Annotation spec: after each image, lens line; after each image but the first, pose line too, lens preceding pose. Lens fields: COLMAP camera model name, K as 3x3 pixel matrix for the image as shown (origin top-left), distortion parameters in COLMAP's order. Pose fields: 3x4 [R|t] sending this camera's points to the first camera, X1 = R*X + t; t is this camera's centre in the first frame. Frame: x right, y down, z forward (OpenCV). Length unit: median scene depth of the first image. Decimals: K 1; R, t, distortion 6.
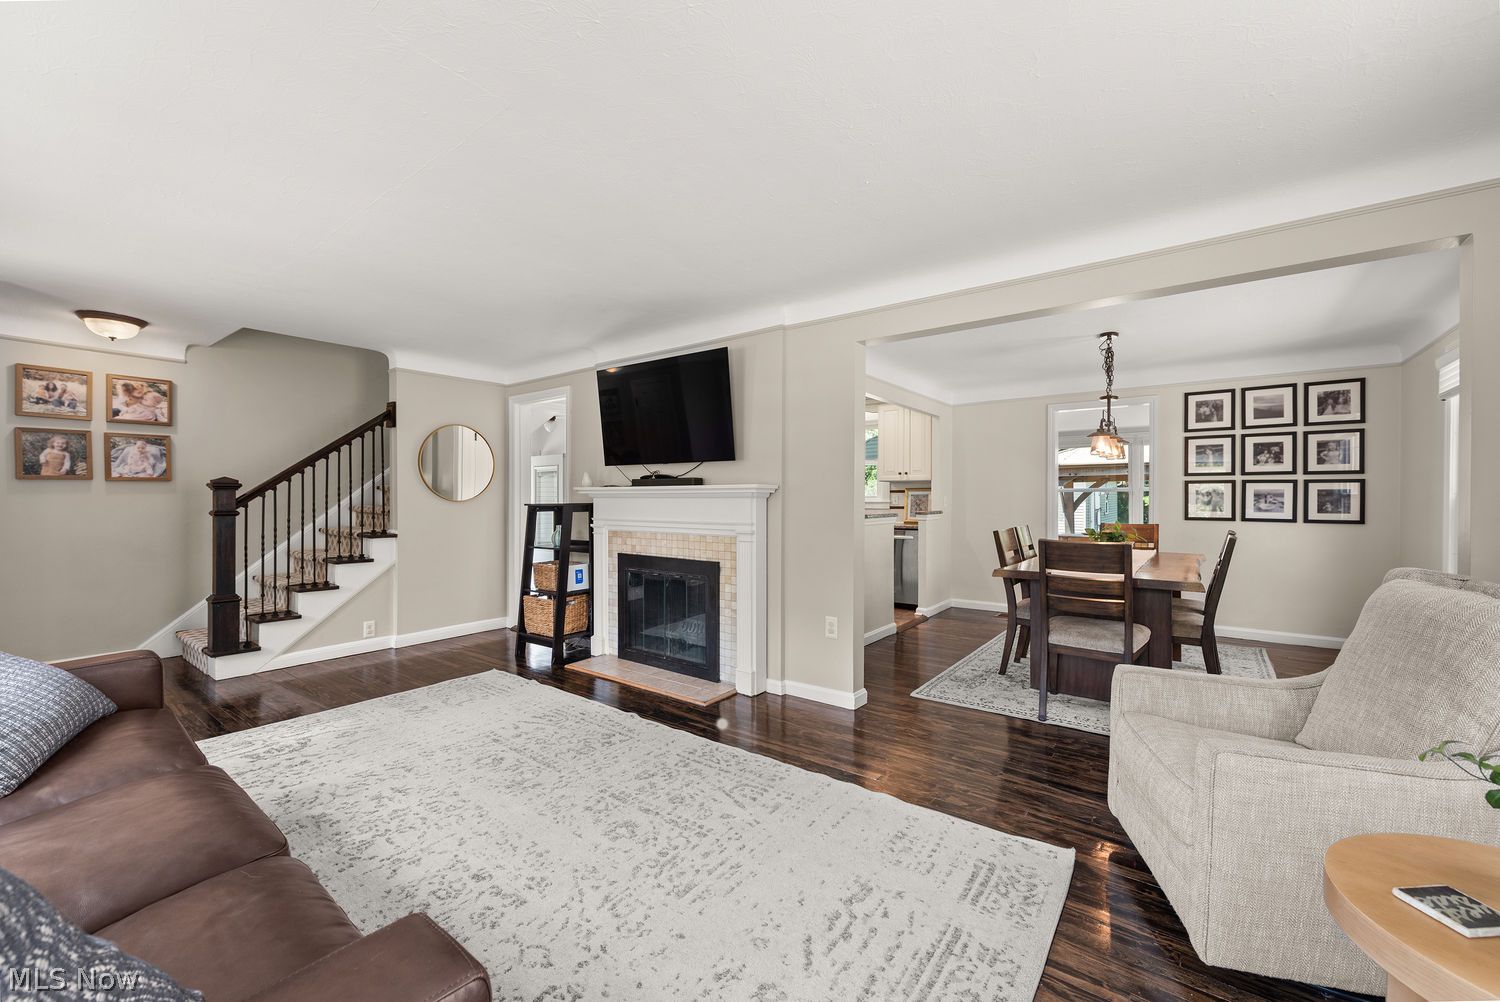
lens RADIAL K [[596.1, 0, 753.1], [0, 596.1, 495.3], [0, 0, 1]] dist [0.009716, -0.004124]
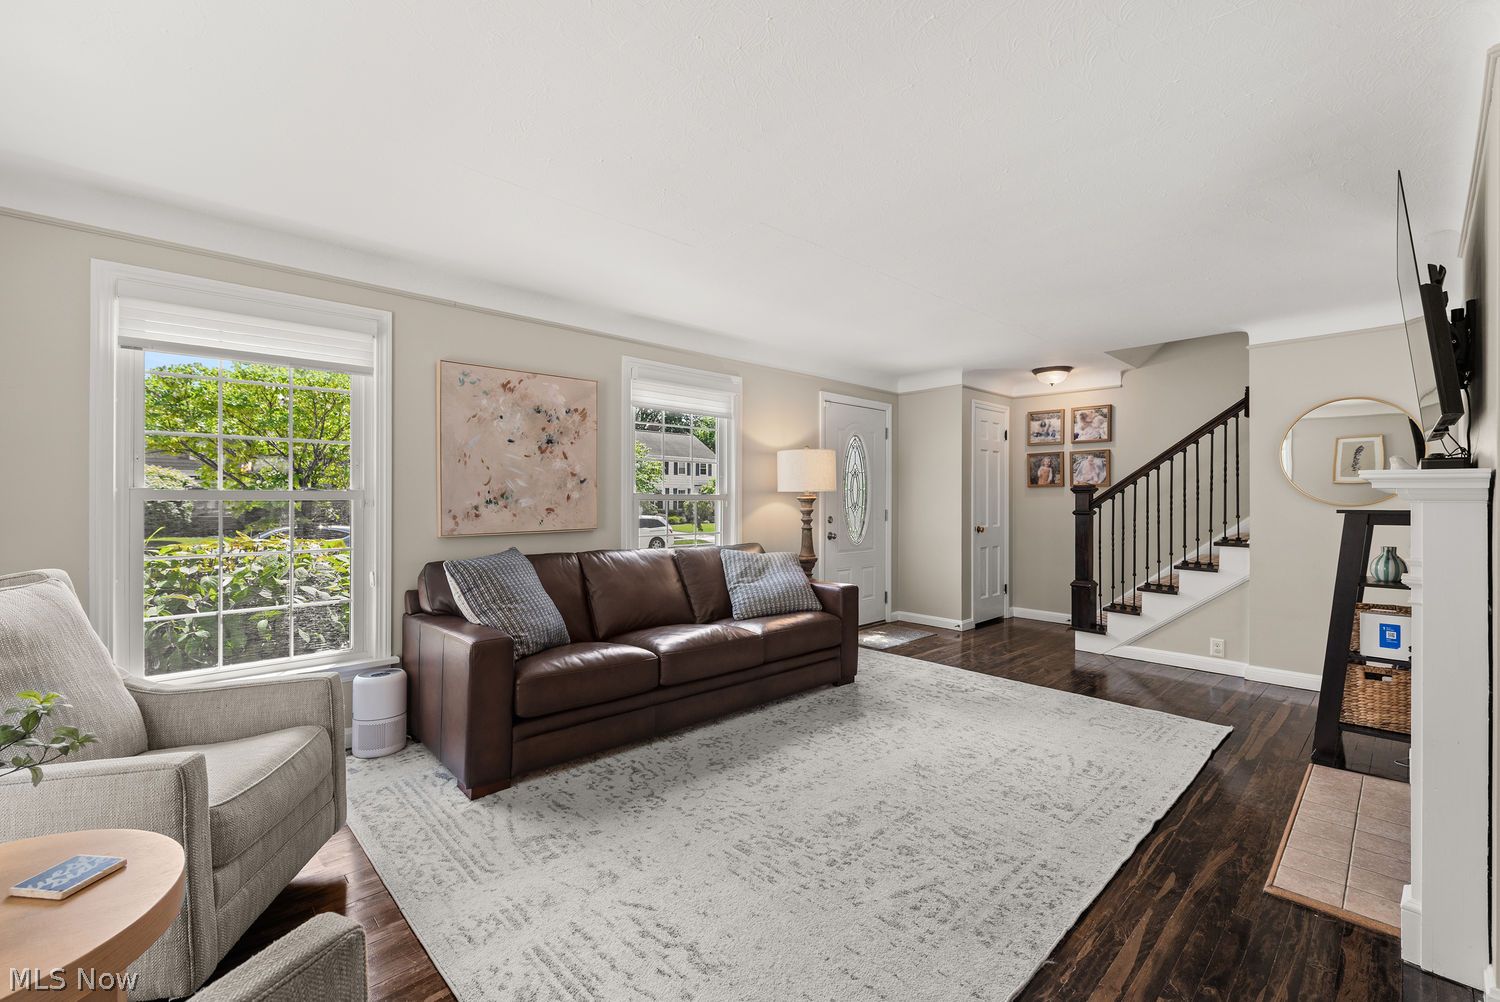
lens RADIAL K [[634.3, 0, 747.9], [0, 634.3, 496.0], [0, 0, 1]] dist [0.000208, -0.000272]
pose [[-0.174392, -0.004871, -0.984664, 0.483840], [0.000472, 0.999987, -0.005031, 0.002731], [0.984676, -0.001342, -0.174387, 0.558122]]
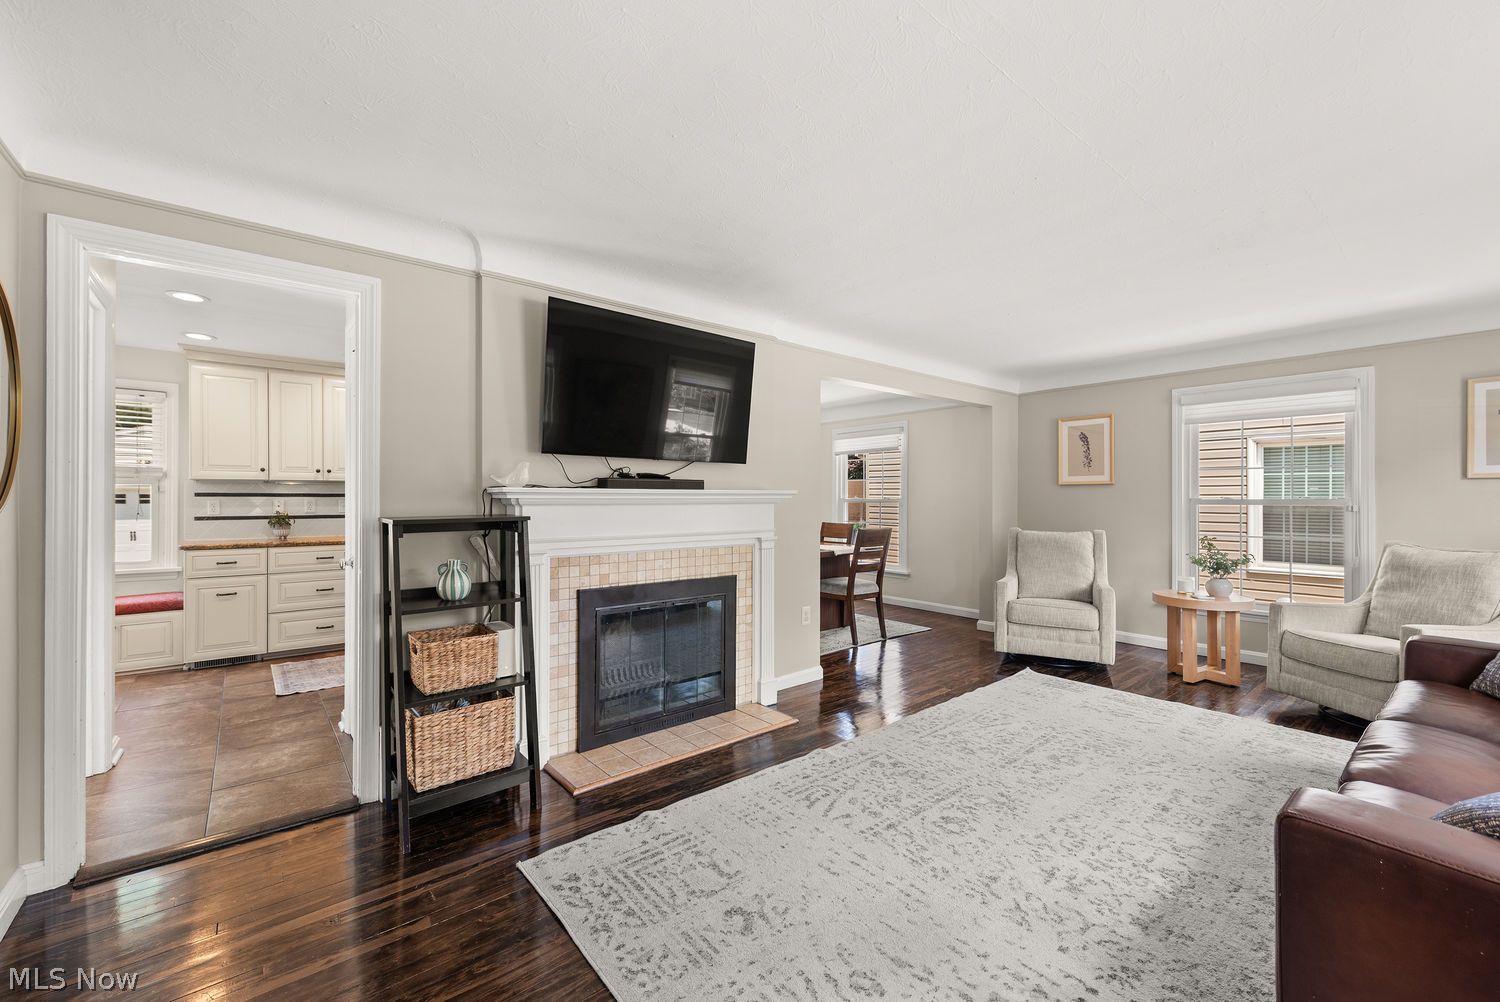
lens RADIAL K [[596.1, 0, 753.1], [0, 596.1, 495.3], [0, 0, 1]] dist [0.009716, -0.004124]
pose [[0.237300, 0.003077, 0.971432, -0.892196], [-0.002703, 0.999993, -0.002507, -0.006166], [-0.971433, -0.002030, 0.237306, 0.729757]]
